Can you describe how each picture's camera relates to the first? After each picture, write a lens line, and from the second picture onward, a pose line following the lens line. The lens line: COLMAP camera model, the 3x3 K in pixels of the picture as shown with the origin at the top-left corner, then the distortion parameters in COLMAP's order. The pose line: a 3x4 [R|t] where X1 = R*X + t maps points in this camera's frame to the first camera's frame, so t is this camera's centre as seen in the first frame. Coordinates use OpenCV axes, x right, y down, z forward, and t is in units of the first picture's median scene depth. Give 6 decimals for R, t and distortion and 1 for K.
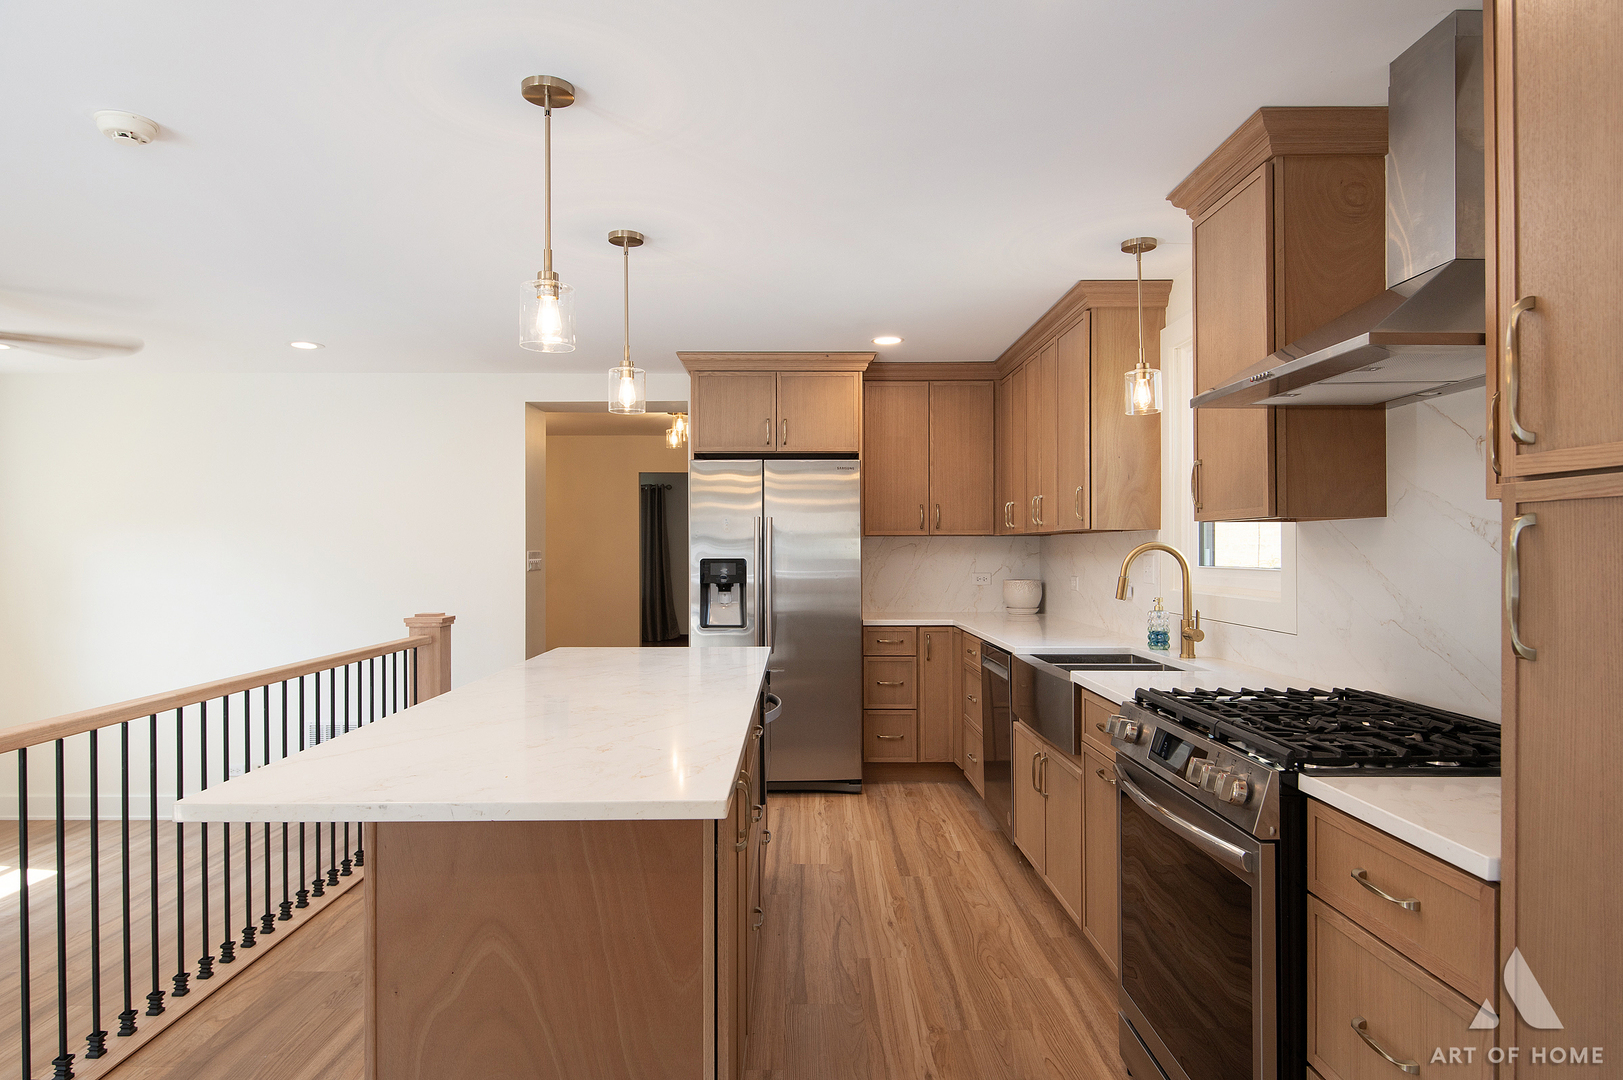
lens RADIAL K [[953.7, 0, 803.6], [0, 953.7, 546.6], [0, 0, 1]] dist [0.035299, -0.062648]
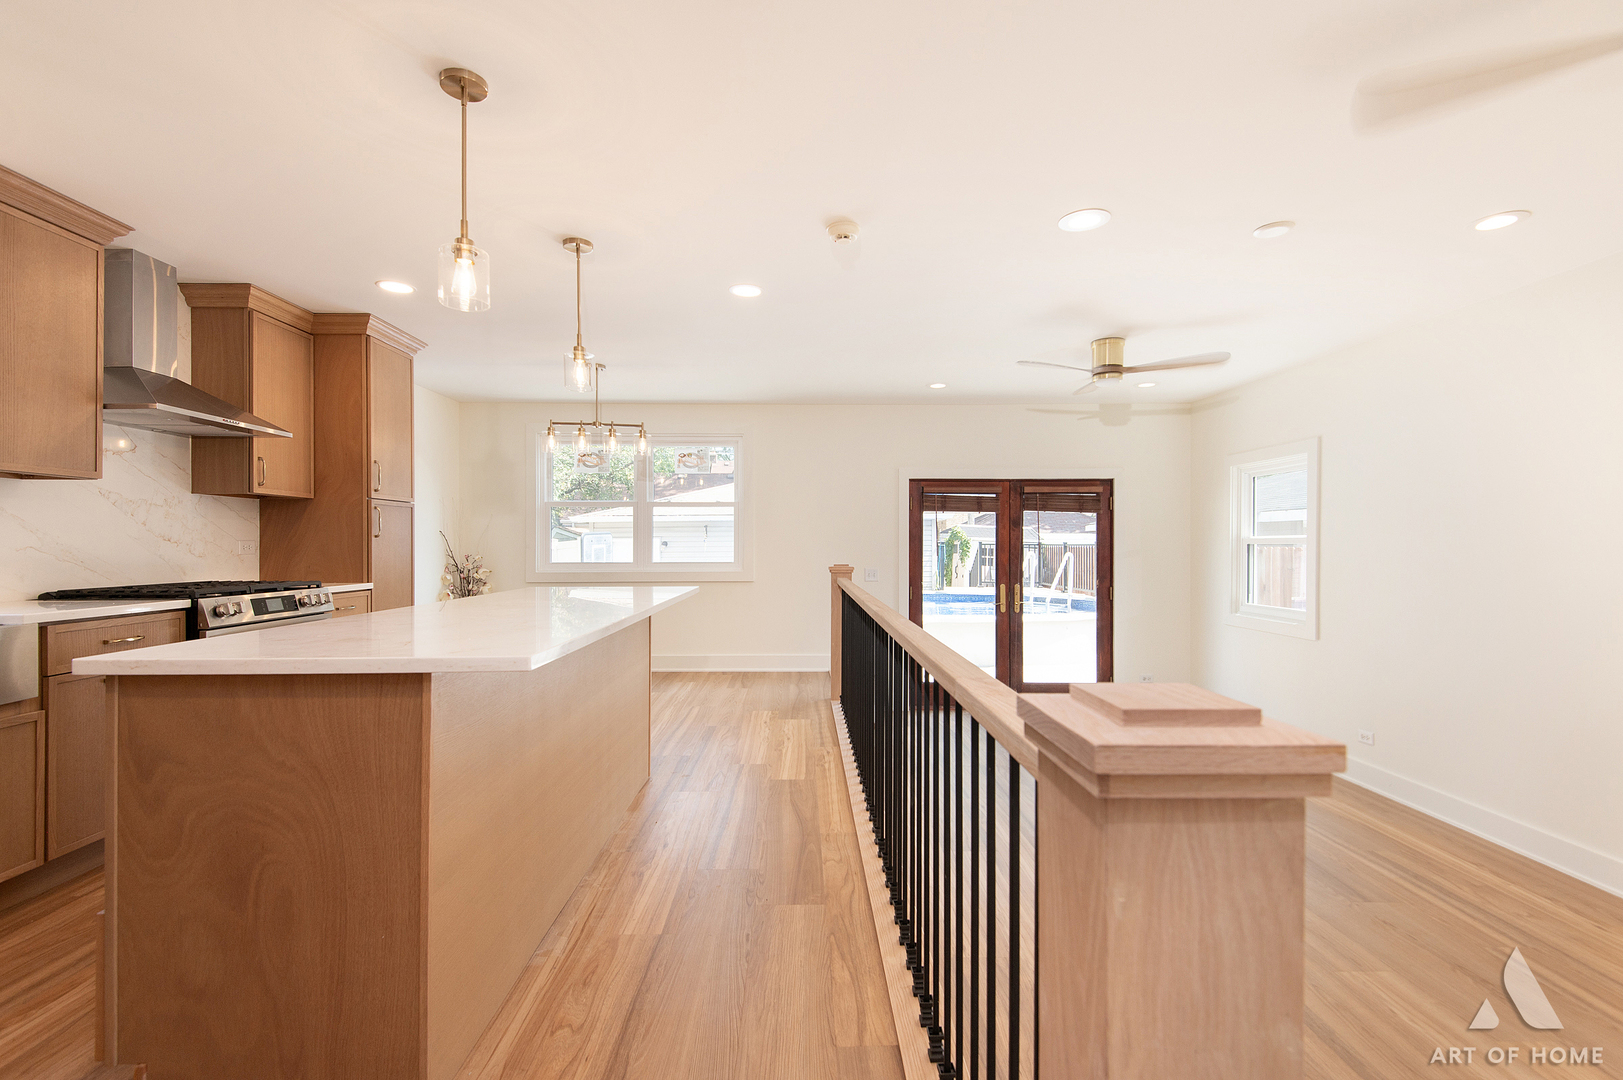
lens RADIAL K [[728.2, 0, 808.8], [0, 728.2, 543.5], [0, 0, 1]] dist [0.035587, -0.024253]
pose [[-0.999922, 0.002943, -0.012150, -0.418199], [0.002999, 0.999985, -0.004644, 0.053578], [0.012137, -0.004680, -0.999915, 1.454646]]
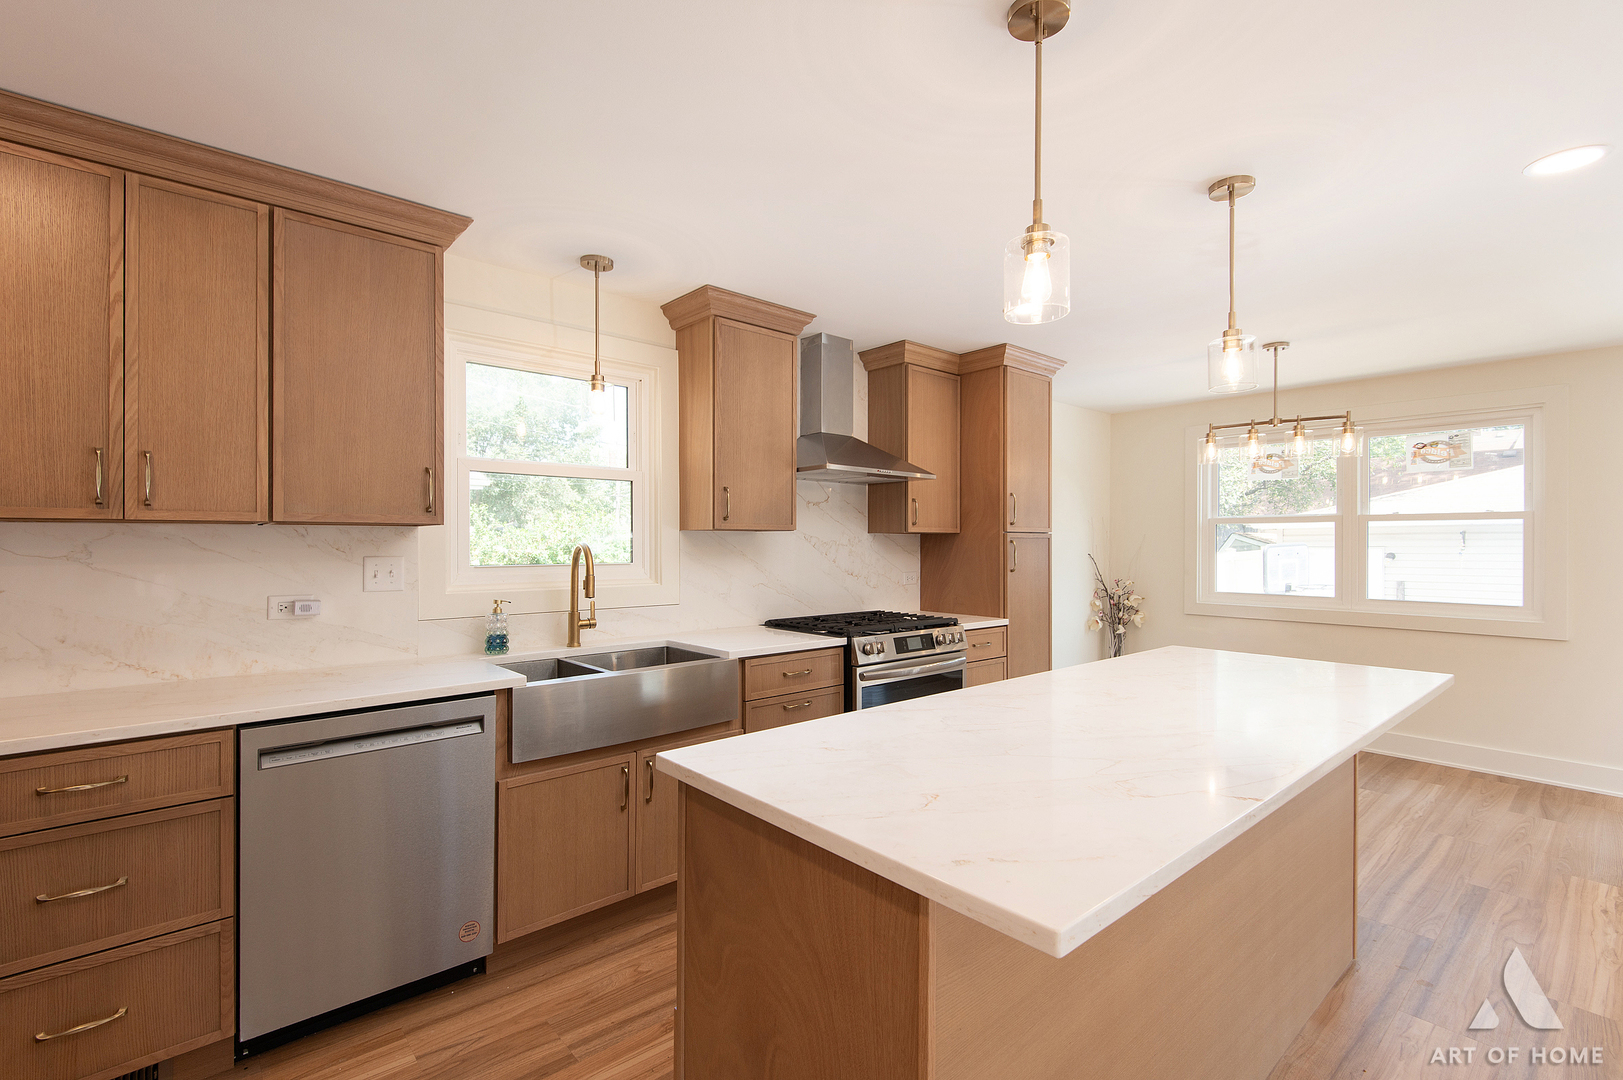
lens RADIAL K [[728.2, 0, 808.8], [0, 728.2, 543.5], [0, 0, 1]] dist [0.035587, -0.024253]
pose [[-0.657709, 0.002432, 0.753268, -0.389638], [-0.001181, 0.999990, -0.004260, -0.000314], [-0.753271, -0.003692, -0.657699, 1.263553]]
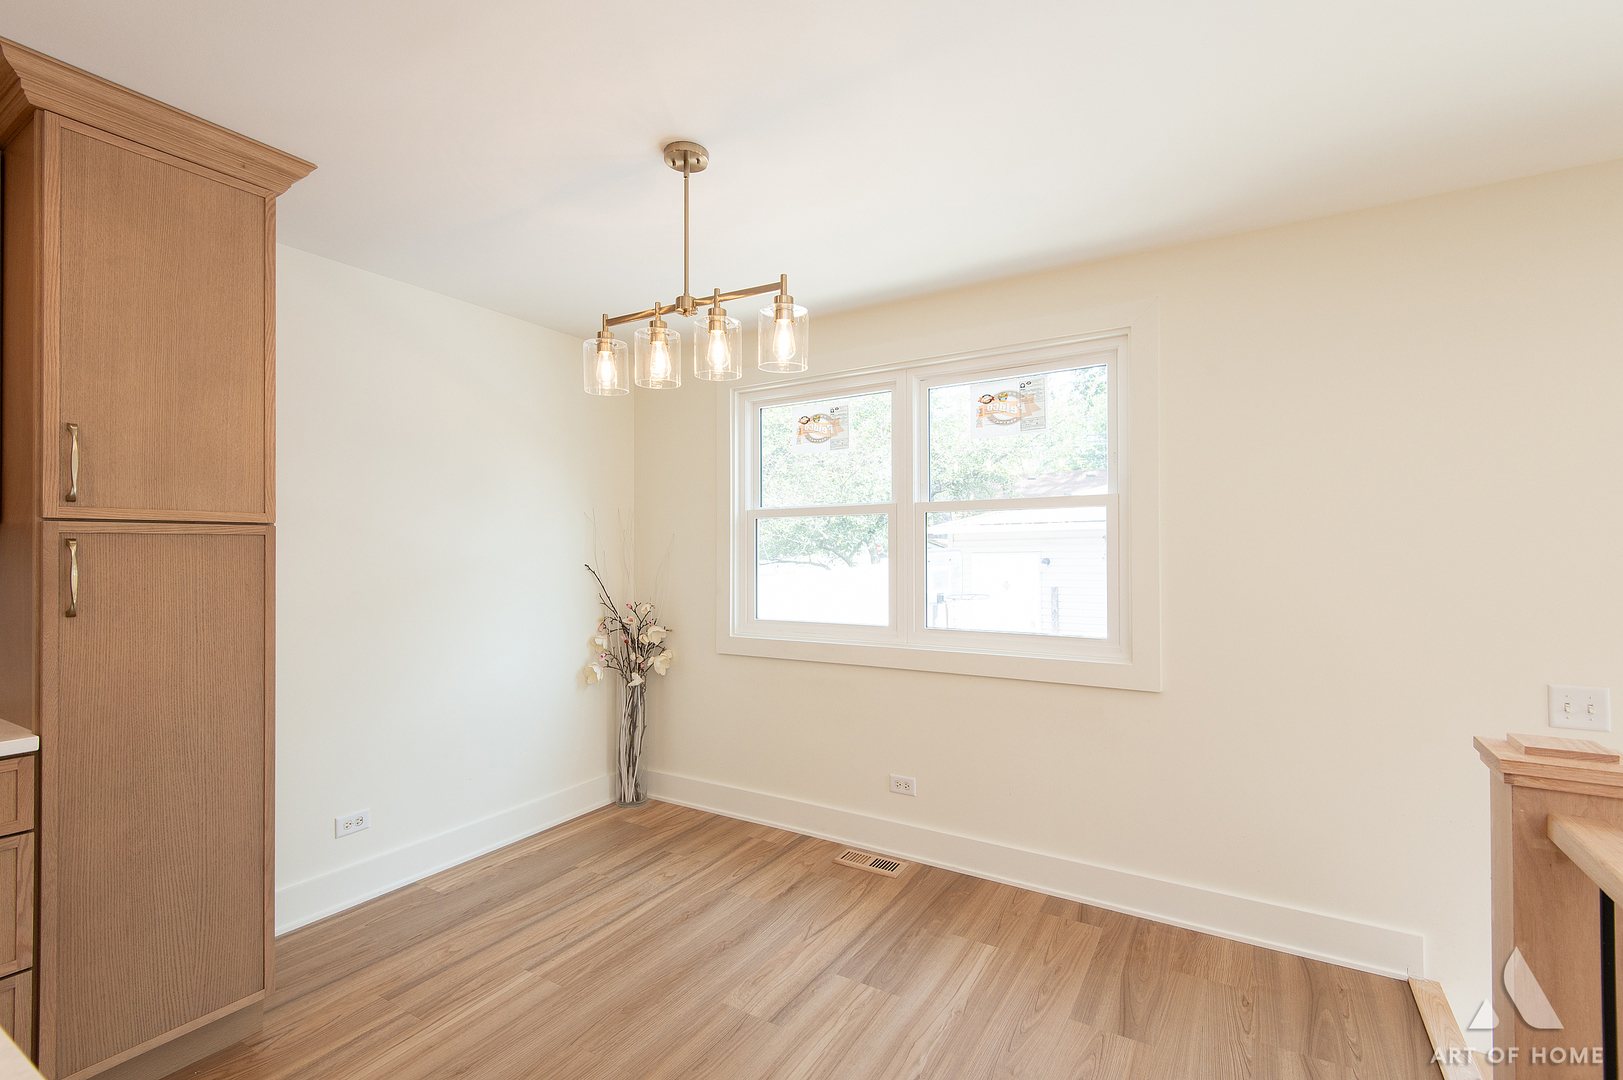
lens RADIAL K [[722.6, 0, 810.1], [0, 722.6, 546.2], [0, 0, 1]] dist [0.034417, -0.023422]
pose [[-0.853922, 0.010700, 0.520292, -0.384237], [0.006426, 0.999929, -0.010018, 0.001176], [-0.520362, -0.005211, -0.853930, 0.460975]]
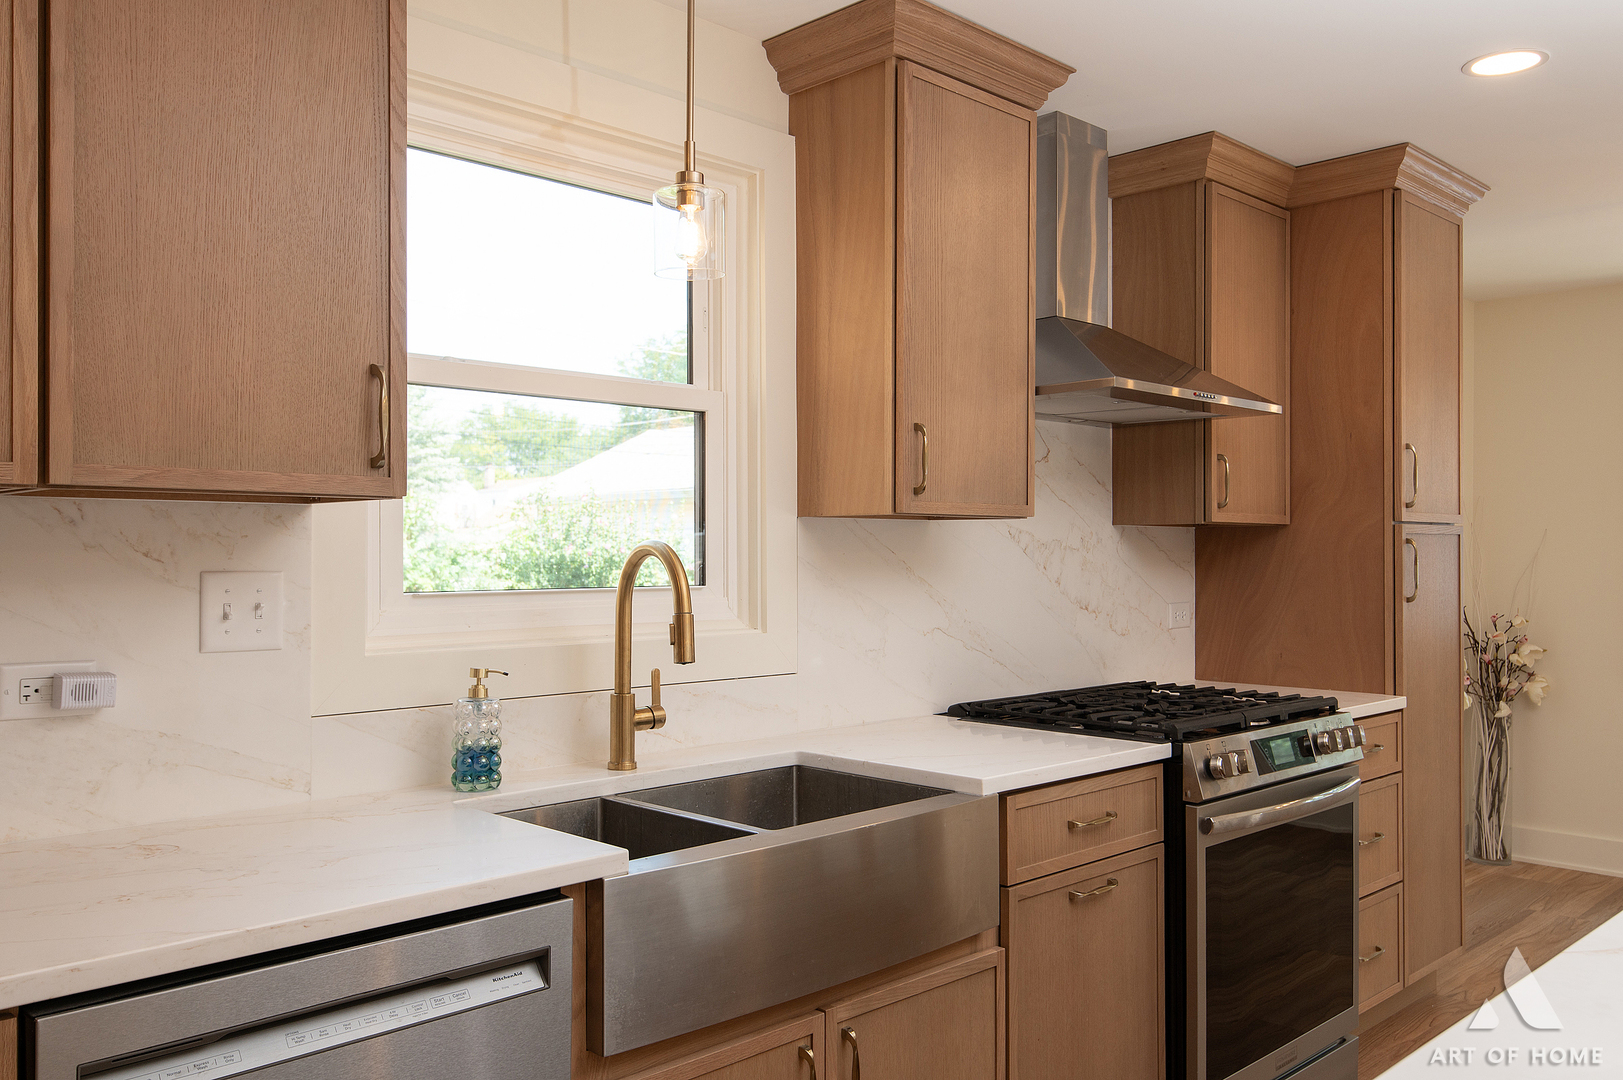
lens RADIAL K [[1299.1, 0, 807.1], [0, 1299.1, 548.2], [0, 0, 1]] dist [0.008503, 0.004320]
pose [[-0.696920, 0.003390, 0.717141, -0.151802], [-0.000938, 0.999984, -0.005639, 0.002644], [-0.717148, -0.004602, -0.696906, 1.316618]]
